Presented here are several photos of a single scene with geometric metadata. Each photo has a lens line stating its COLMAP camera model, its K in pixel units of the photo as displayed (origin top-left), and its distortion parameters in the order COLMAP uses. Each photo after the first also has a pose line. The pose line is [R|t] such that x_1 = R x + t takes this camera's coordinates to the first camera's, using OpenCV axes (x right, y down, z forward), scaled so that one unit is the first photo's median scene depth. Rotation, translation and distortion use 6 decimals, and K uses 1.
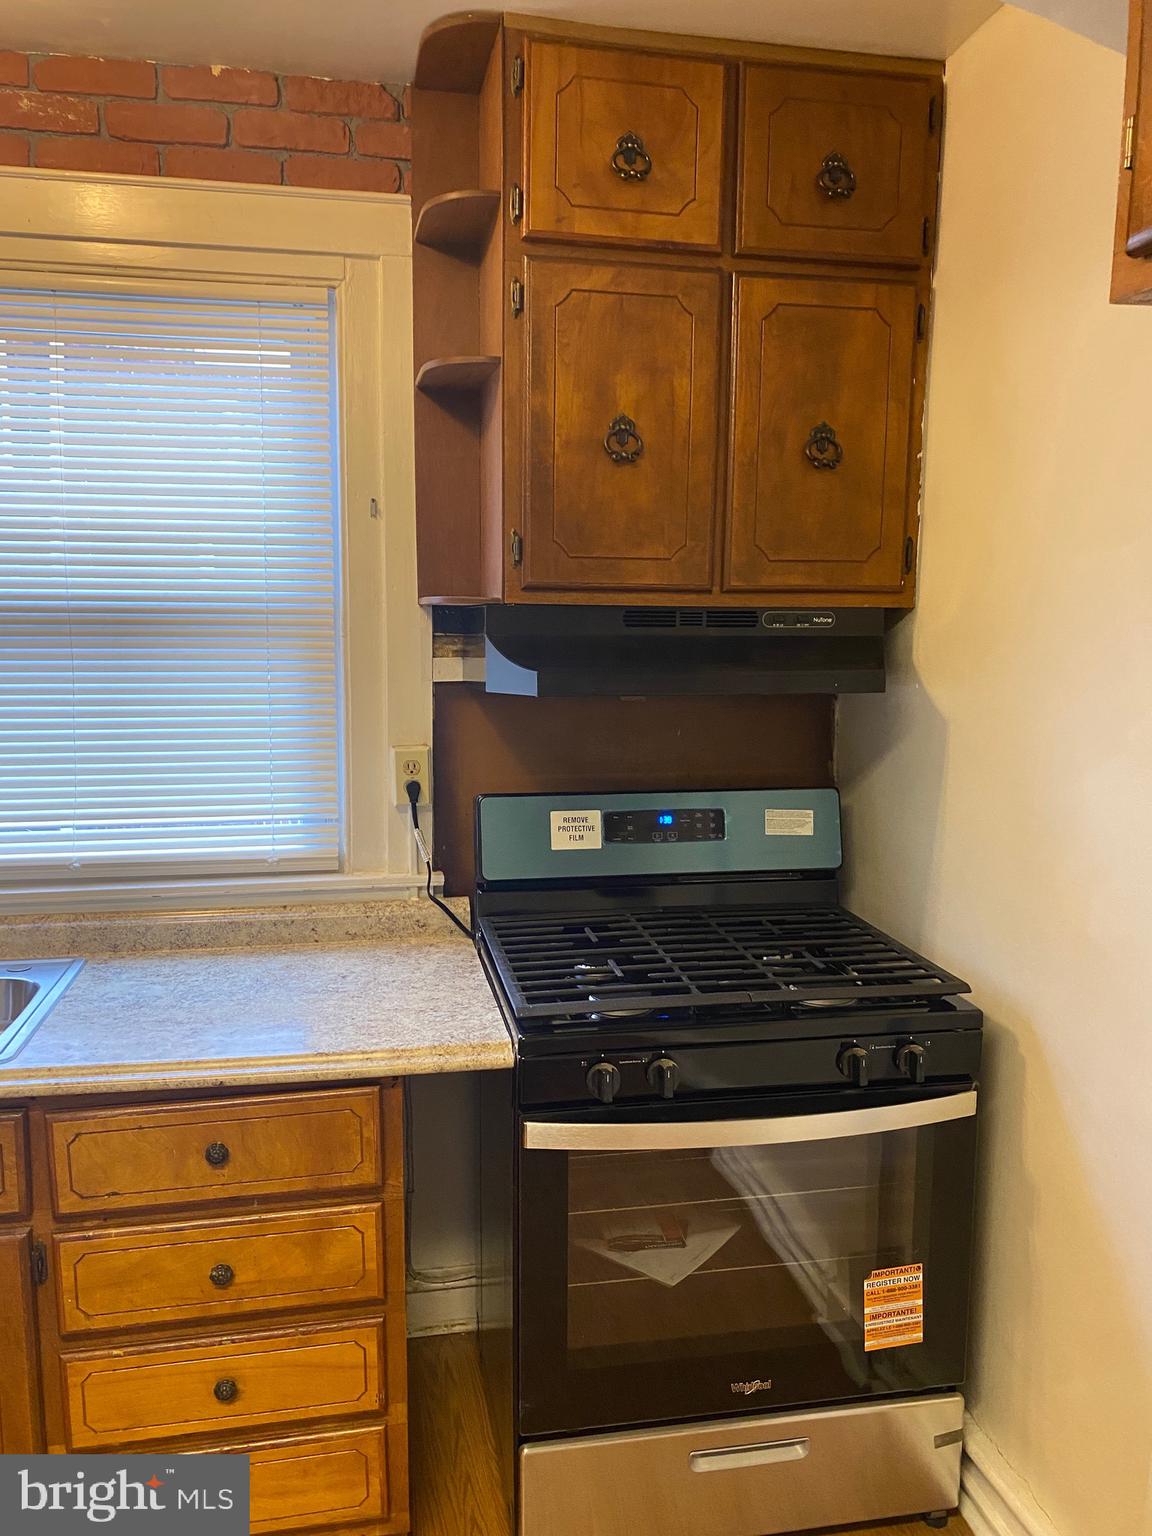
lens RADIAL K [[1124.5, 0, 576.0], [0, 1124.5, 768.0], [0, 0, 1]] dist [0.003763, -0.014773]
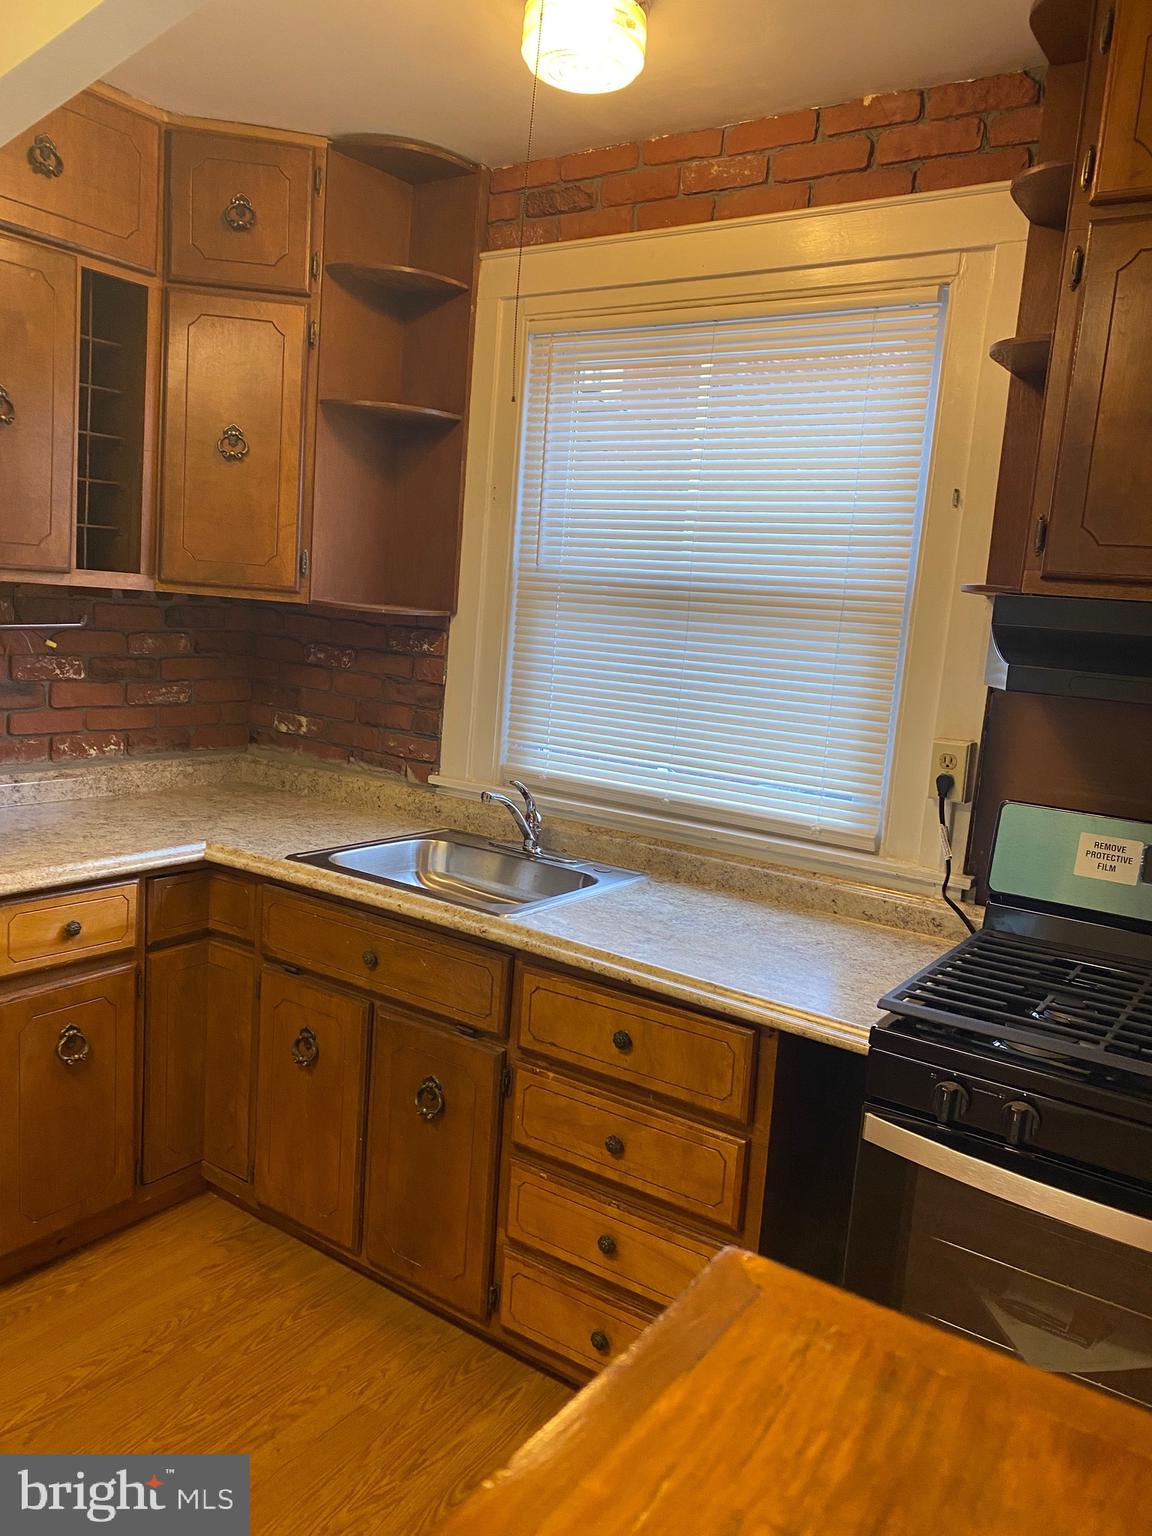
lens RADIAL K [[1161.2, 0, 574.9], [0, 1161.2, 743.7], [0, 0, 1]] dist [-0.000338, -0.005350]
pose [[0.693332, 0.135238, -0.707814, 0.368283], [-0.162498, 0.986275, 0.029268, 0.008242], [0.702058, 0.094726, 0.705792, 0.064076]]
